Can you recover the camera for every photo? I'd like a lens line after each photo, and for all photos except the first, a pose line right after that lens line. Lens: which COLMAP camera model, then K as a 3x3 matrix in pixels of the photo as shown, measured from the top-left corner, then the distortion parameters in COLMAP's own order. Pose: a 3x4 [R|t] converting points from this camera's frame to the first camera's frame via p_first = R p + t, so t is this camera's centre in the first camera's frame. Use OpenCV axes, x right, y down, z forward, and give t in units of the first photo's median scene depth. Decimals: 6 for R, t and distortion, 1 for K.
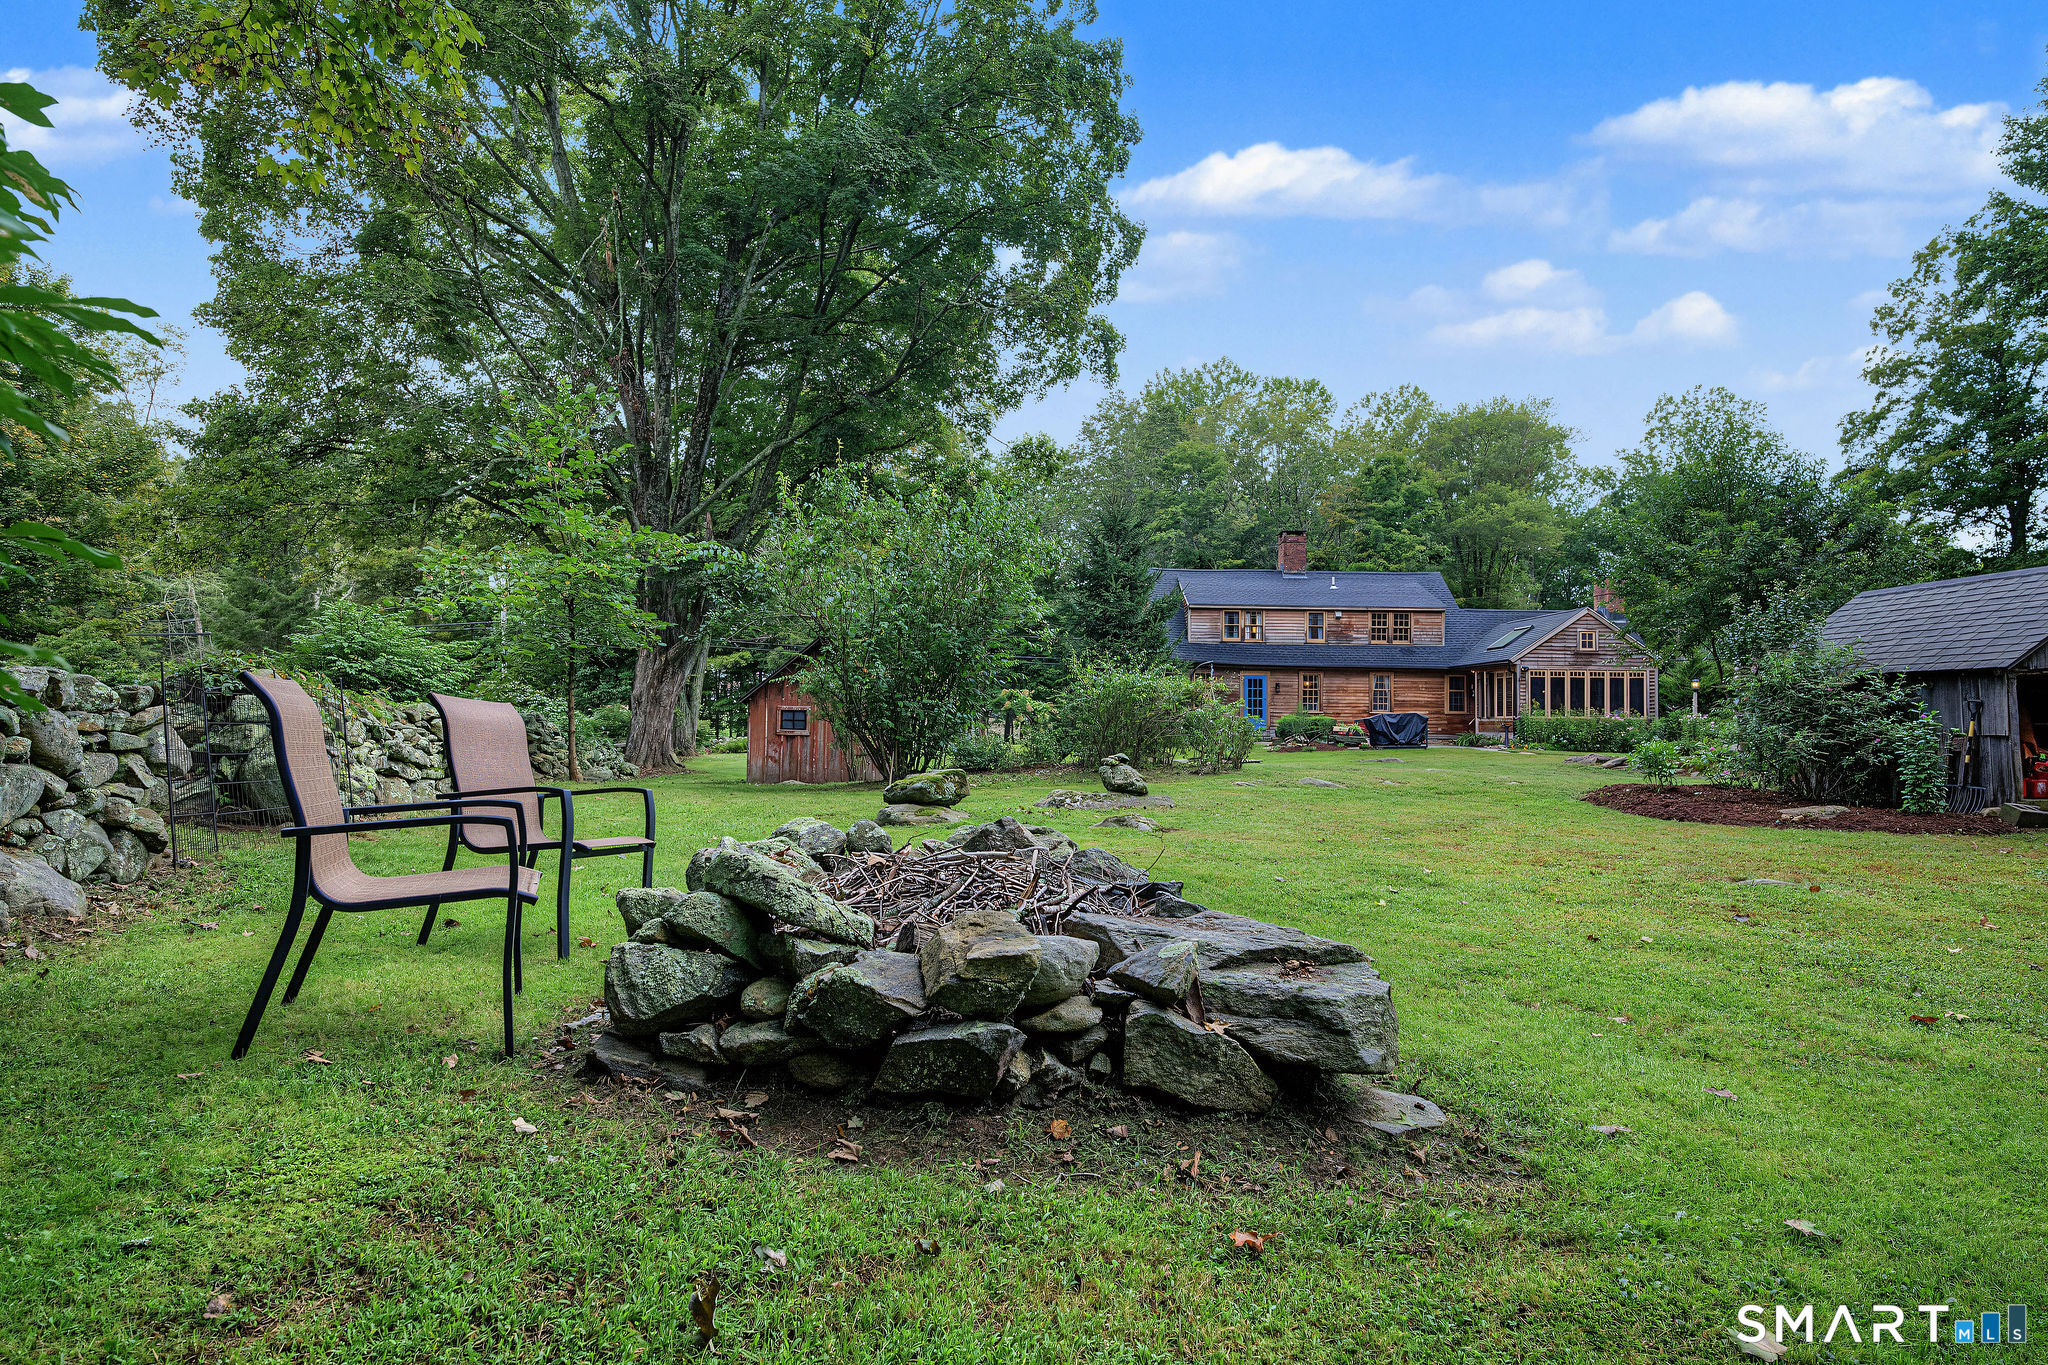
lens RADIAL K [[1114.1, 0, 1019.3], [0, 1114.1, 690.8], [0, 0, 1]] dist [-0.002477, -0.001146]
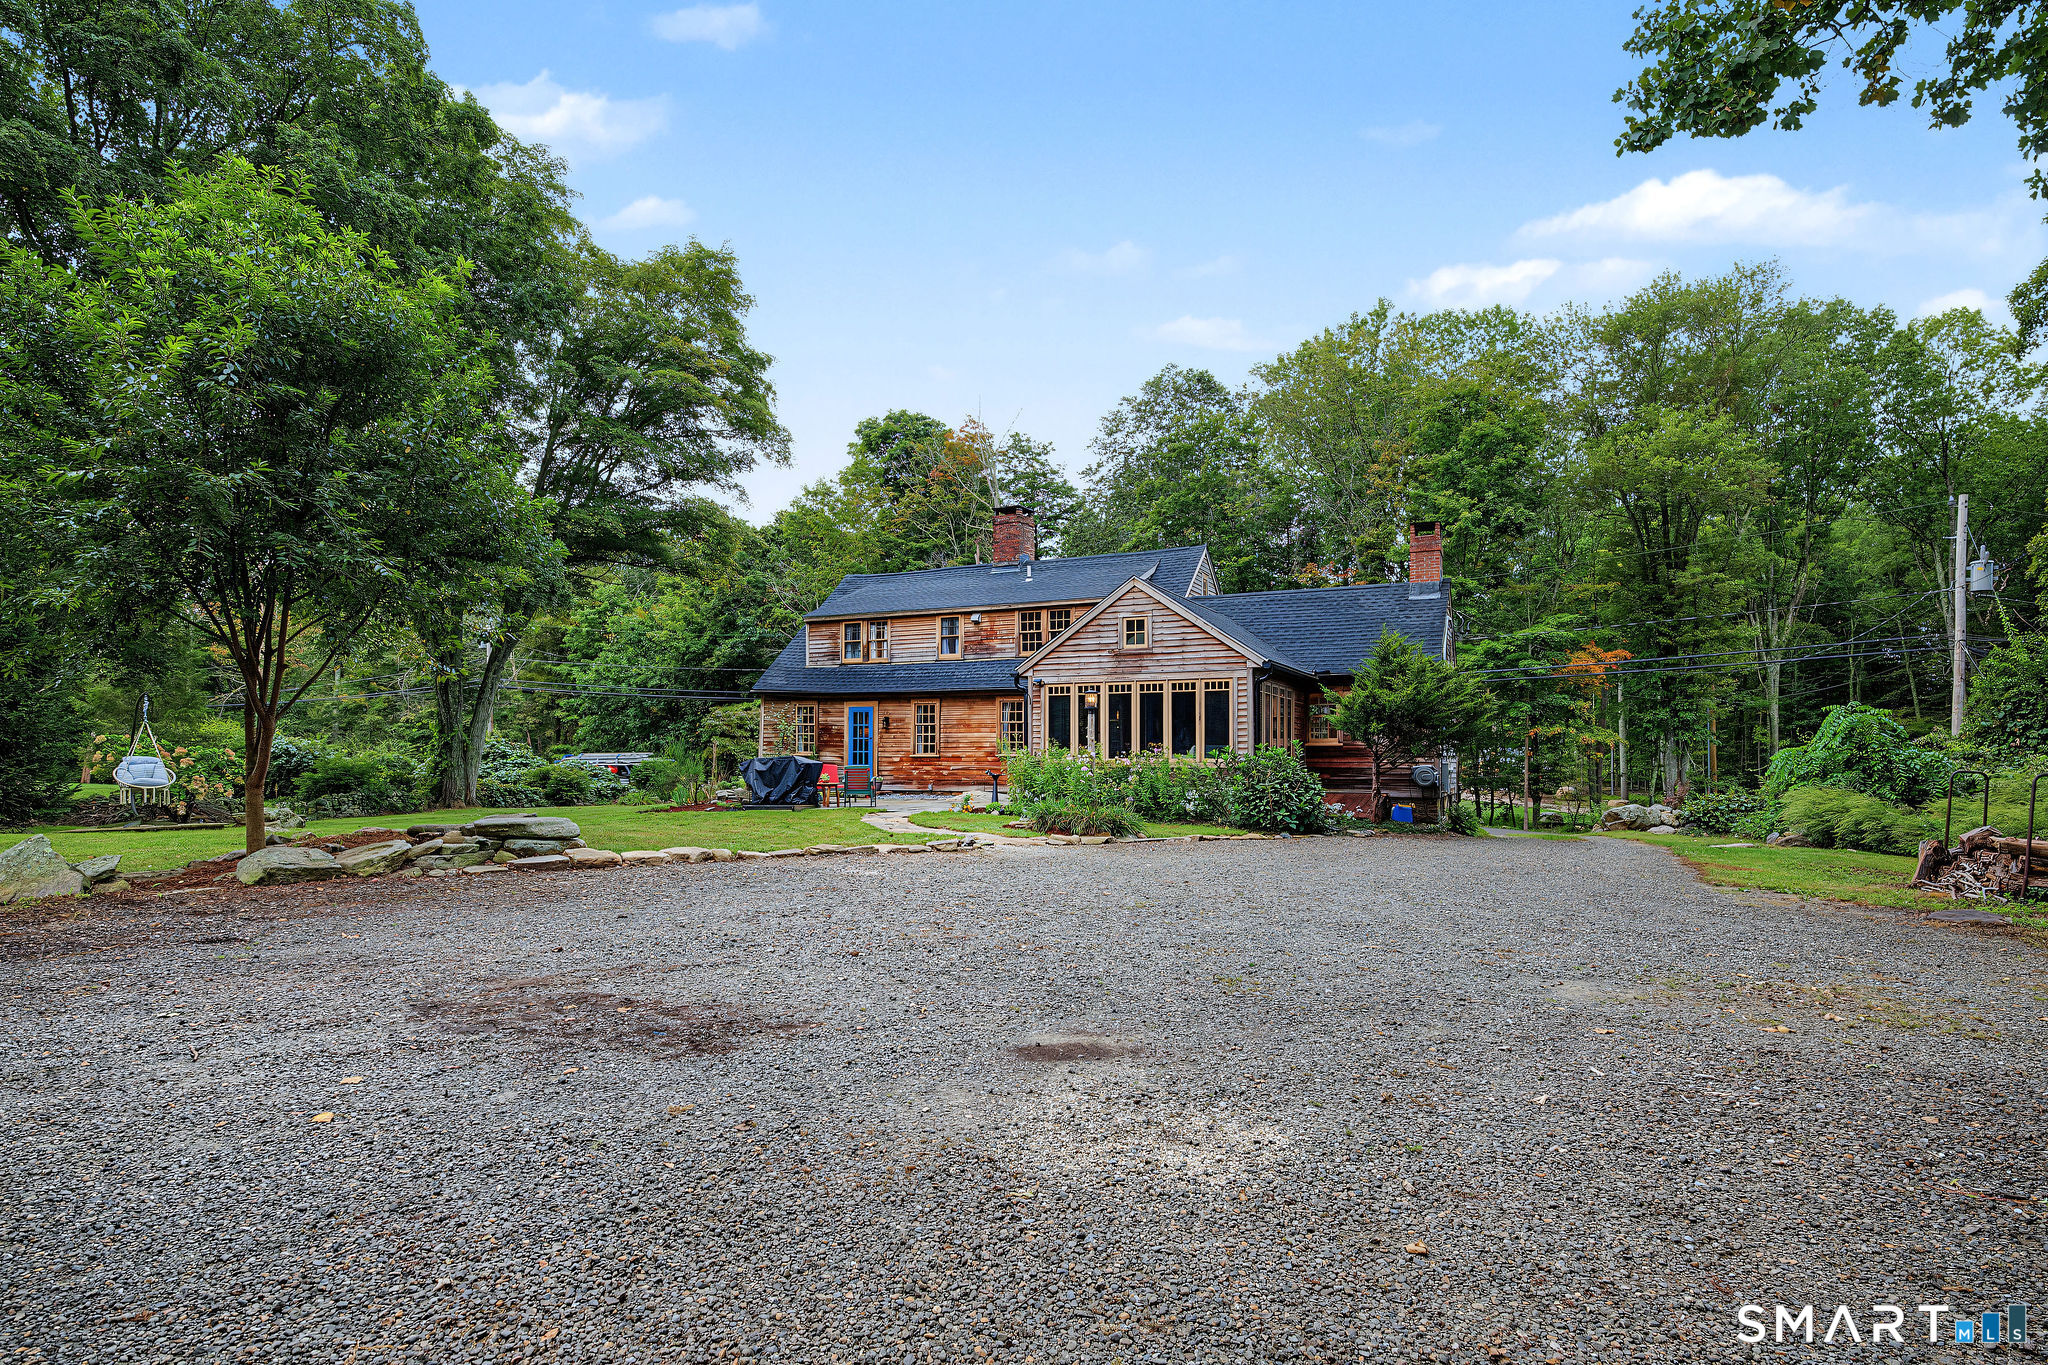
lens RADIAL K [[1125.5, 0, 1027.4], [0, 1125.5, 734.5], [0, 0, 1]] dist [0.000917, -0.002004]
pose [[0.893726, -0.021160, -0.448113, 0.646289], [0.019923, 0.999774, -0.007474, 0.012300], [0.448170, -0.002249, 0.893945, 0.378528]]
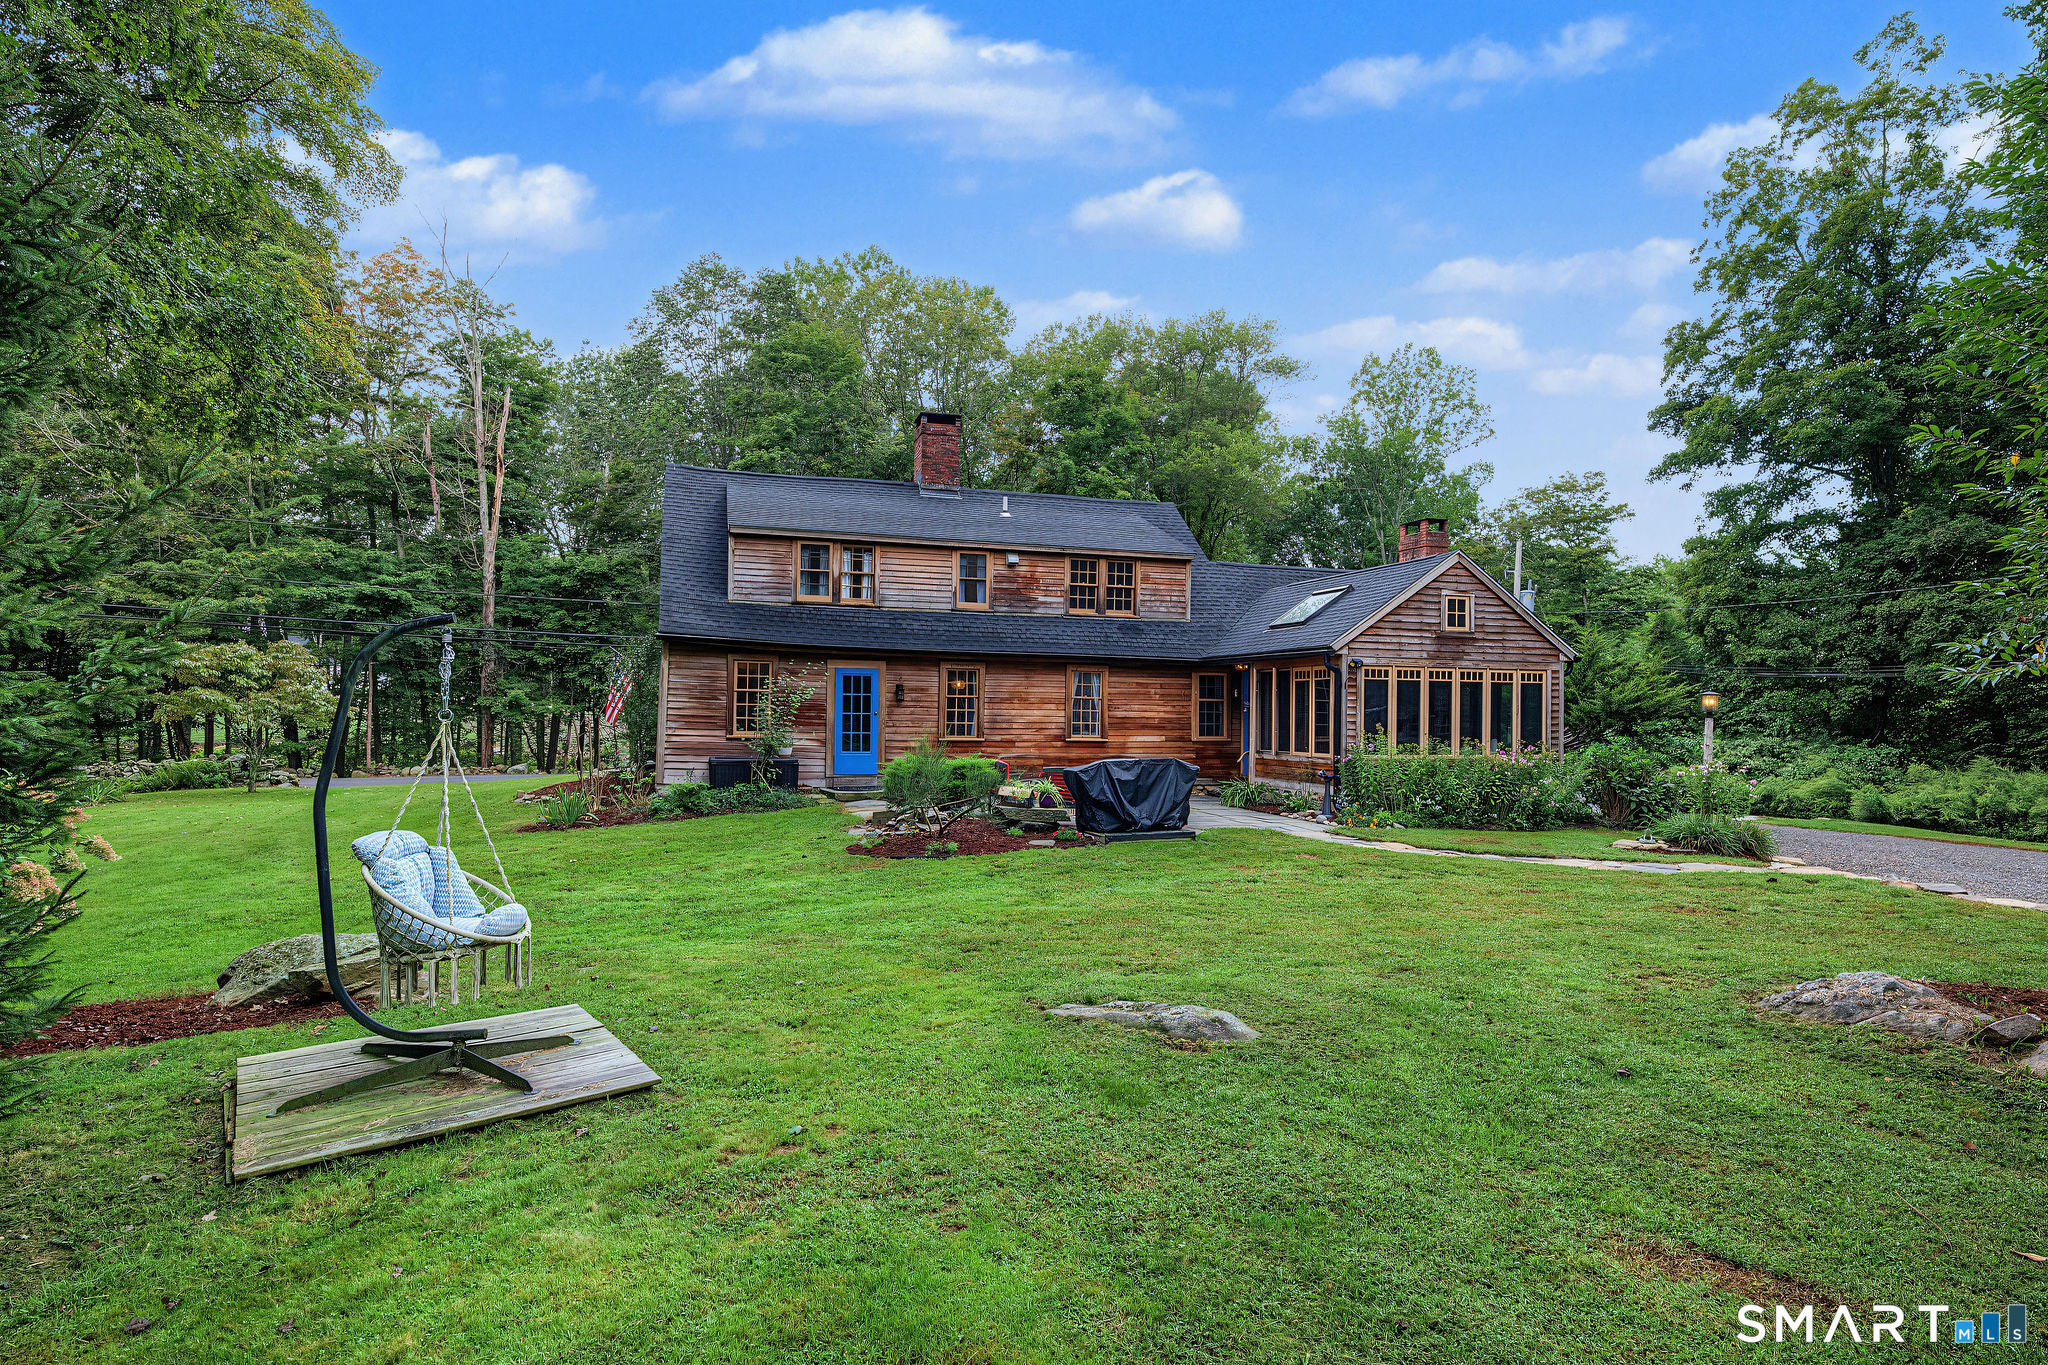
lens RADIAL K [[1121.8, 0, 1032.5], [0, 1121.8, 701.3], [0, 0, 1]] dist [0.002648, -0.007714]
pose [[0.956741, 0.004448, 0.290907, 0.138097], [-0.010313, 0.999773, 0.018630, -0.009153], [-0.290758, -0.020824, 0.956570, 0.477471]]
